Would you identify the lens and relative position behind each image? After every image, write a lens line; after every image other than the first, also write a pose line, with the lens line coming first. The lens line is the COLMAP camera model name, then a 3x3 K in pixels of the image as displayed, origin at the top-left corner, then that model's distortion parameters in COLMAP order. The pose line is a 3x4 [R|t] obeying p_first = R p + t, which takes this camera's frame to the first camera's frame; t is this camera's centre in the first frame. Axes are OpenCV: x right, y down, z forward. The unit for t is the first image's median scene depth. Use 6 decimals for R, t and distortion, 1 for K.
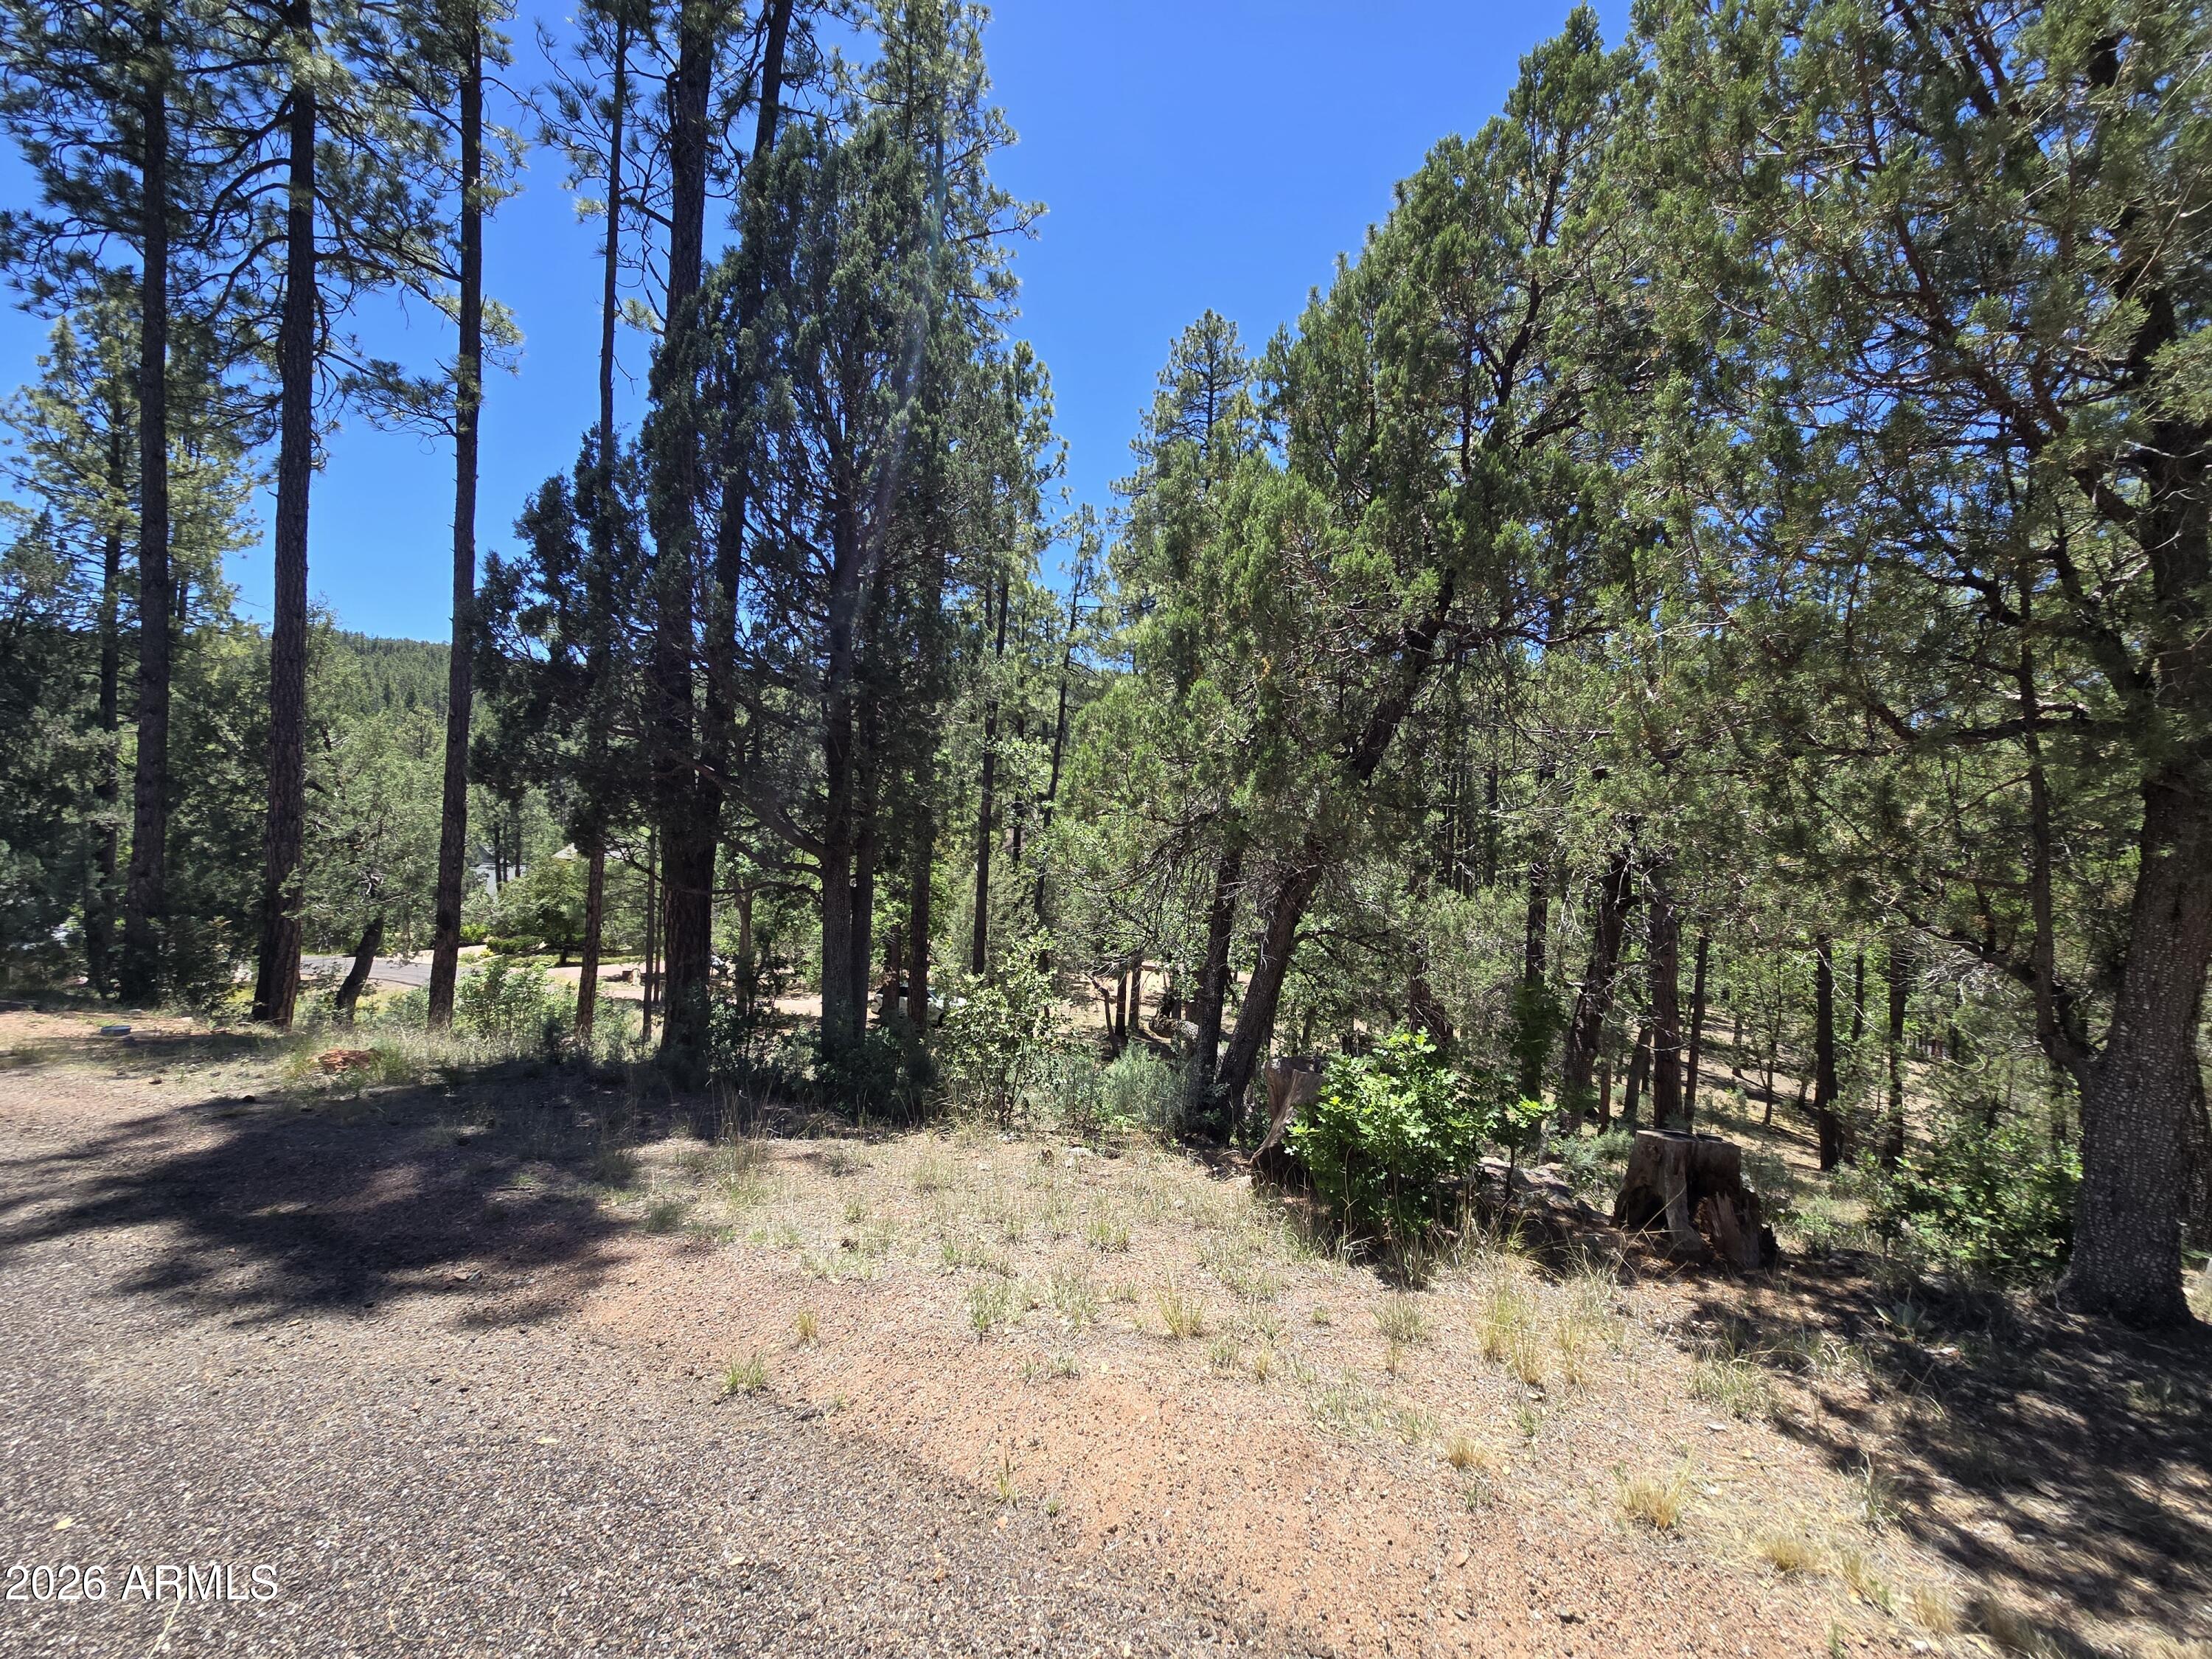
lens RADIAL K [[902.0, 0, 1114.3], [0, 902.0, 817.3], [0, 0, 1]] dist [0.002927, -0.000736]
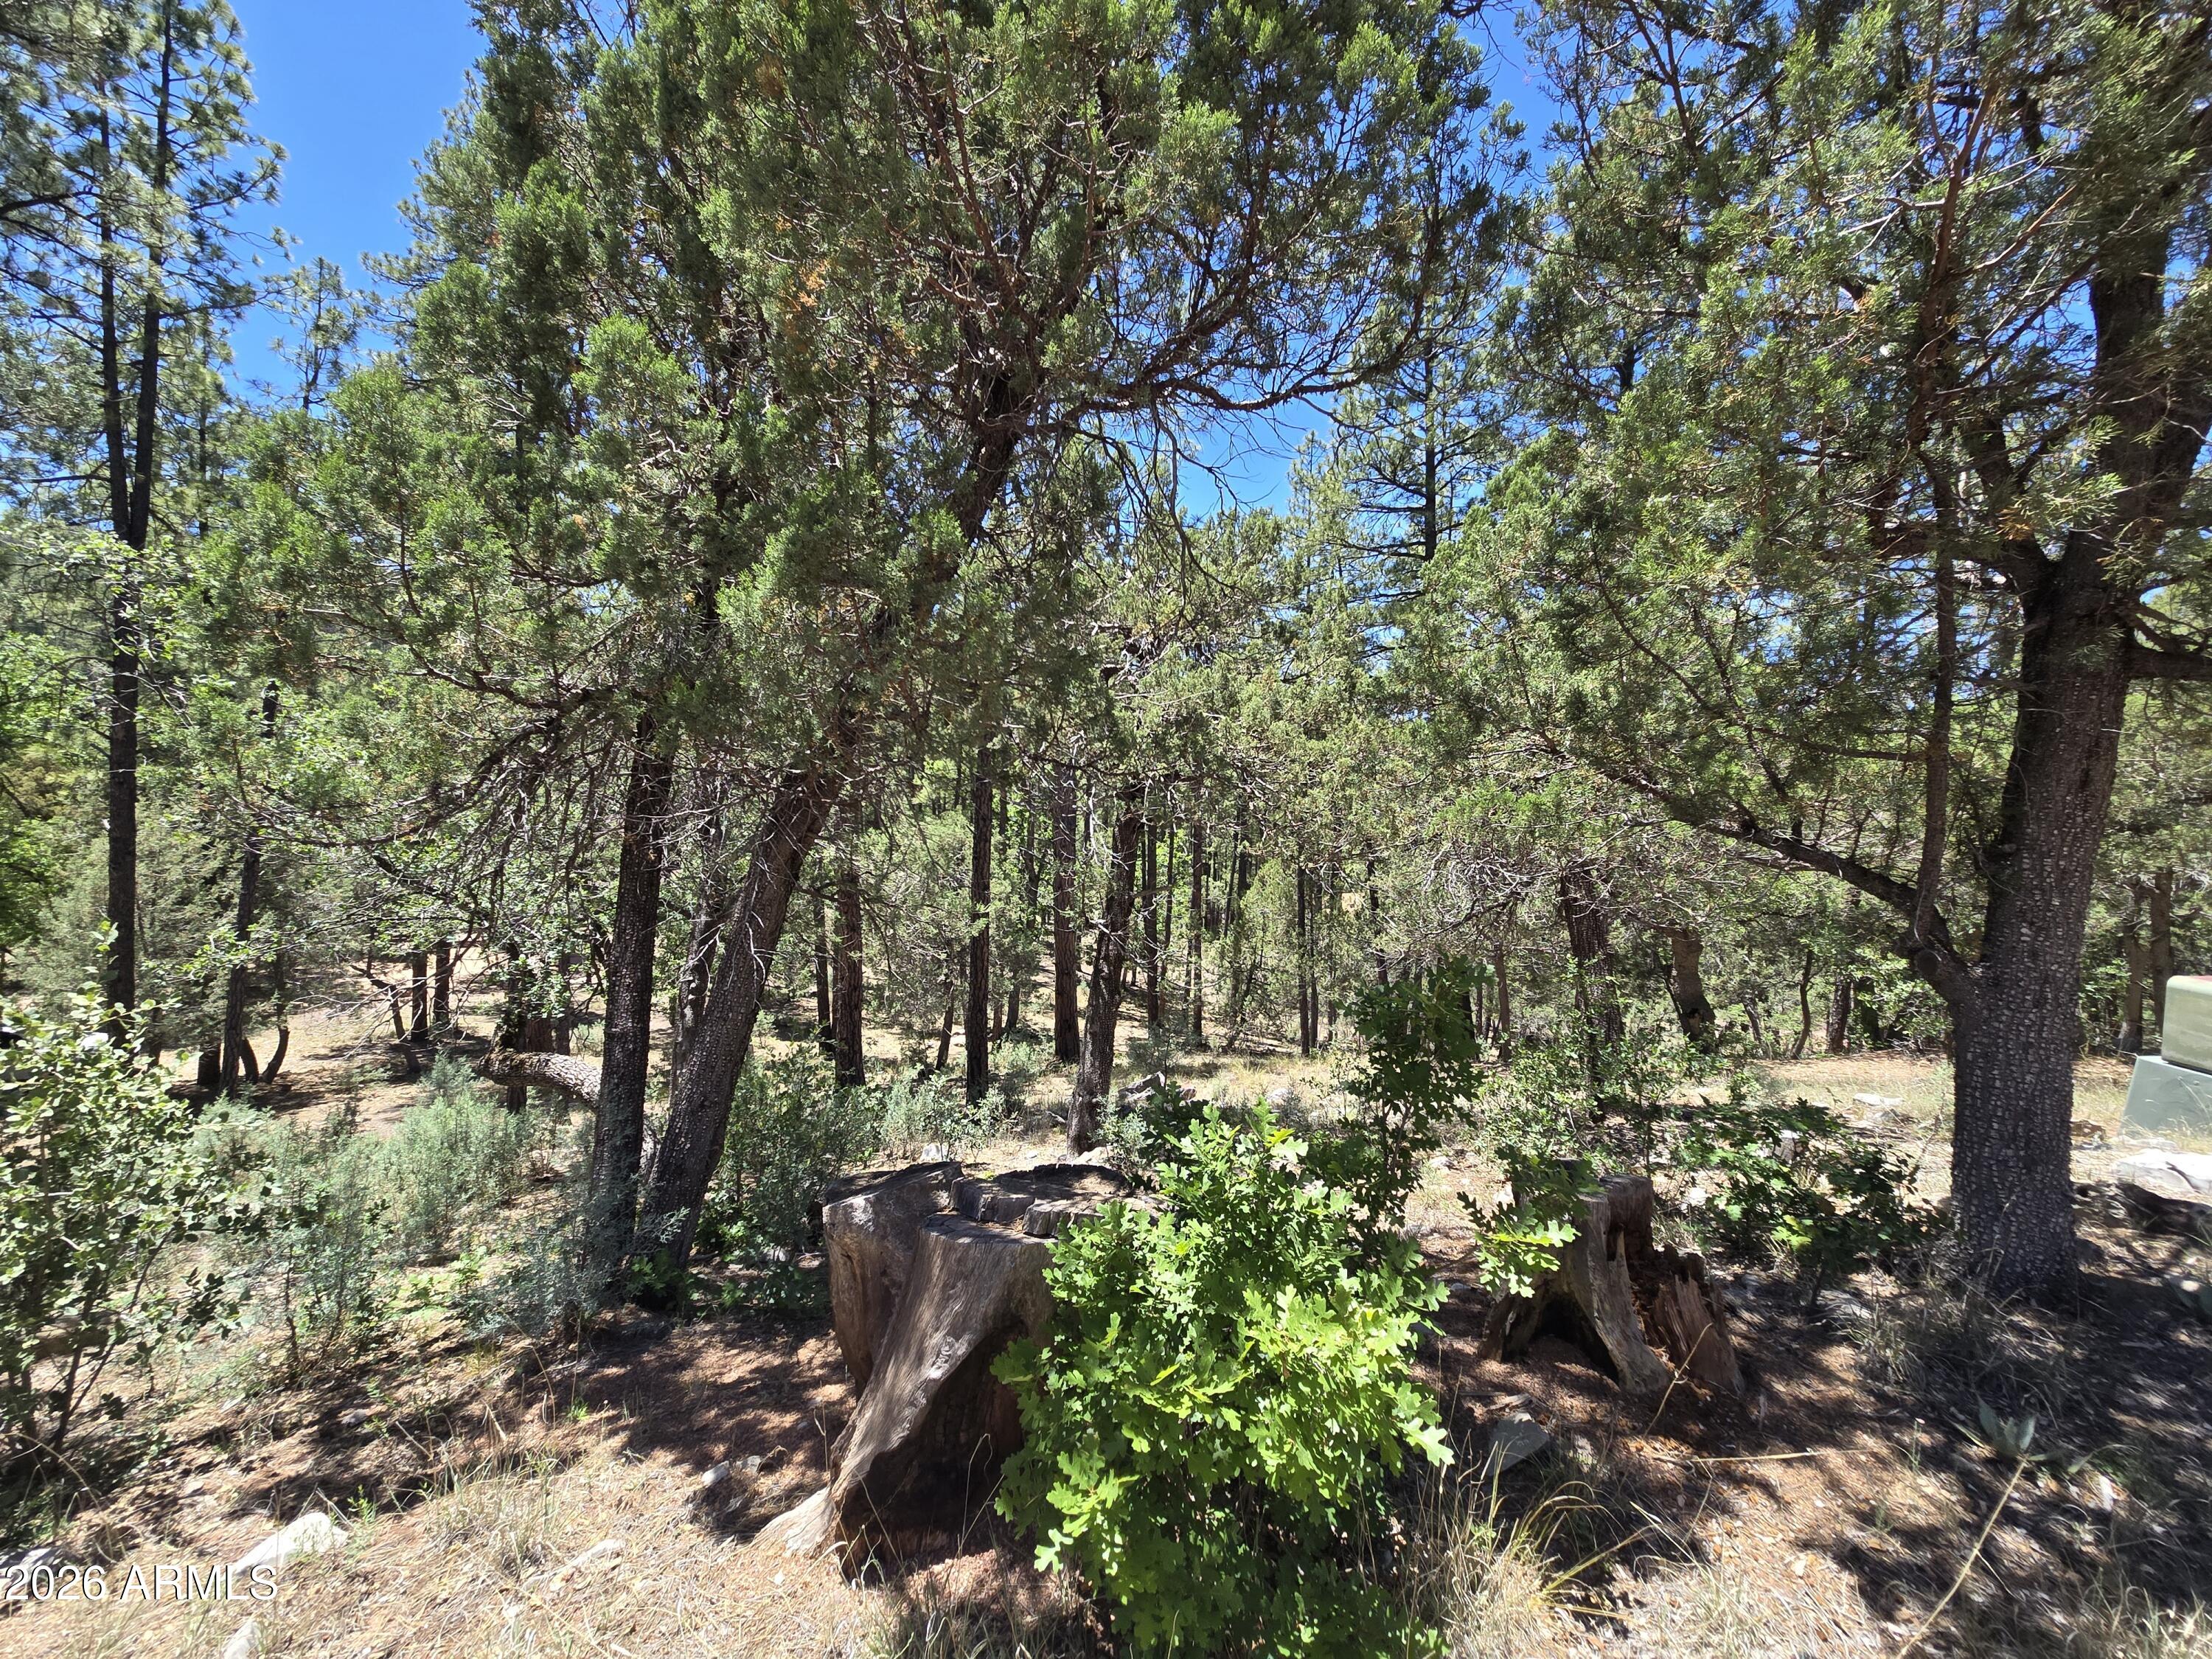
lens RADIAL K [[899.6, 0, 1105.6], [0, 899.6, 800.6], [0, 0, 1]] dist [0.000193, -0.000165]
pose [[0.787406, -0.034378, 0.615475, 0.009756], [0.003408, 0.998671, 0.051422, 0.040418], [-0.616425, -0.038393, 0.786477, 0.446166]]
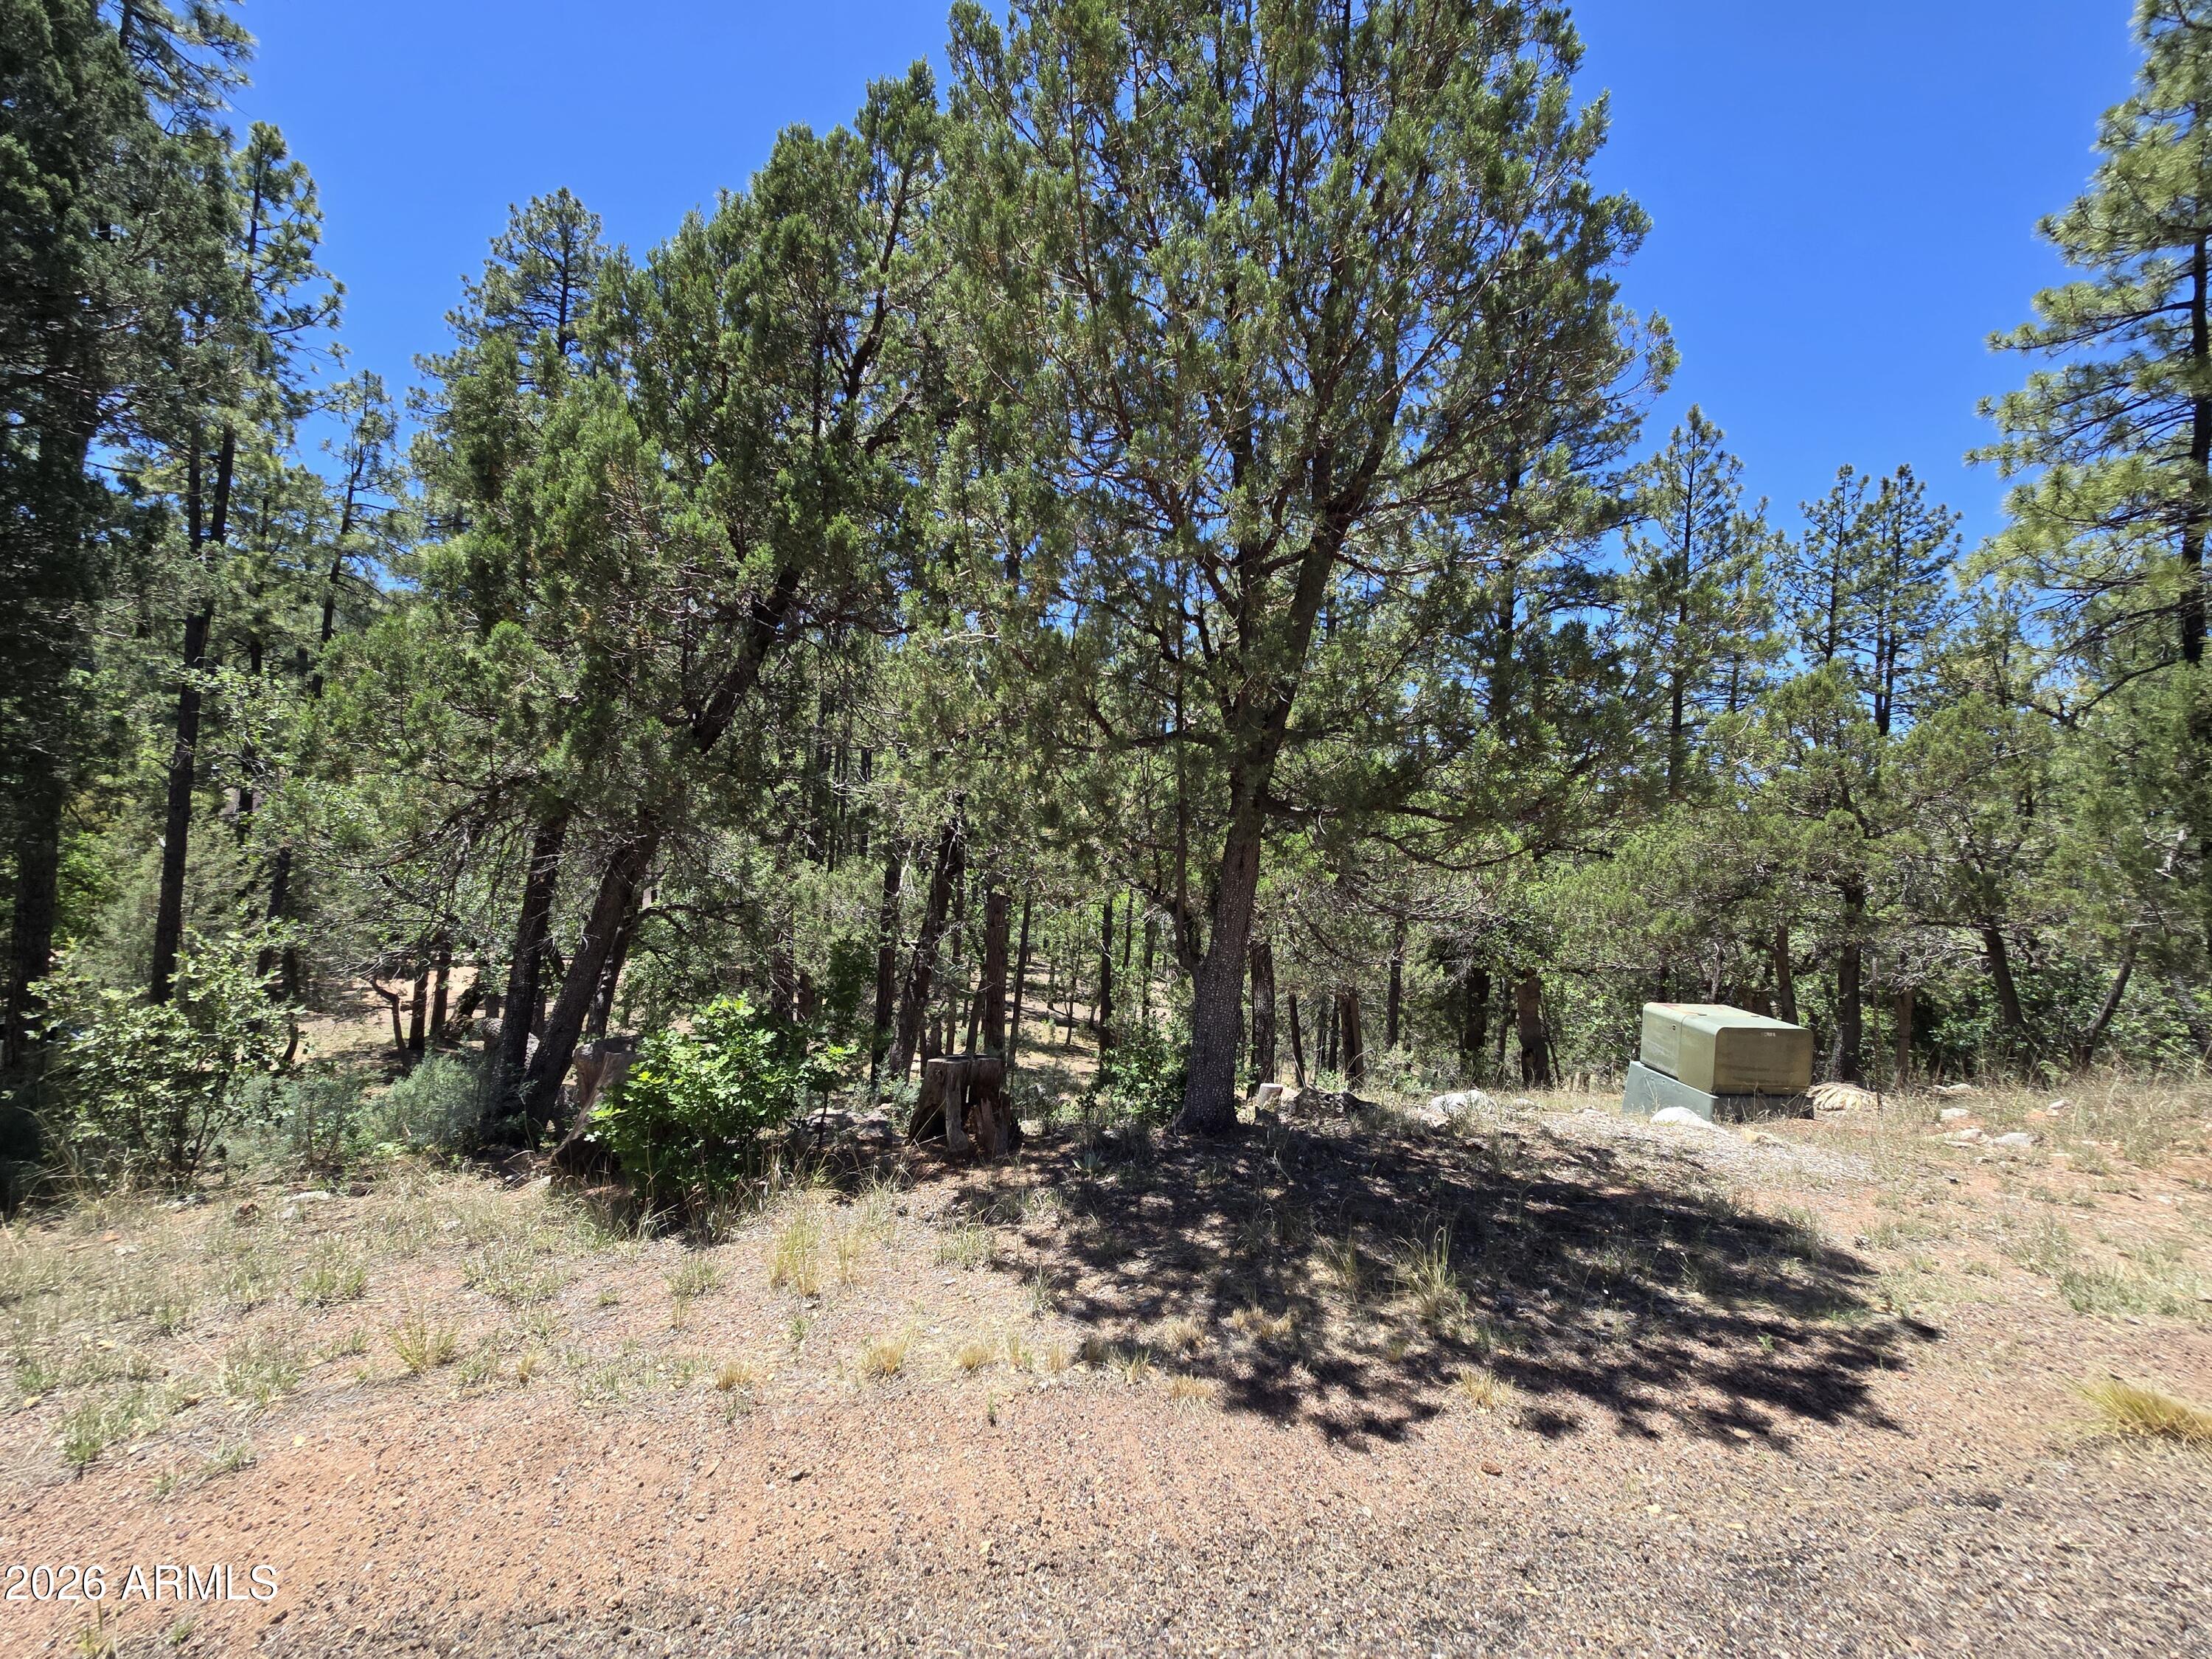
lens RADIAL K [[903.2, 0, 1104.3], [0, 903.2, 812.4], [0, 0, 1]] dist [-0.001678, 0.000379]
pose [[0.796171, 0.012975, 0.604933, 0.028513], [-0.027841, 0.999497, 0.015204, 0.001088], [-0.604431, -0.028947, 0.796131, -0.039259]]
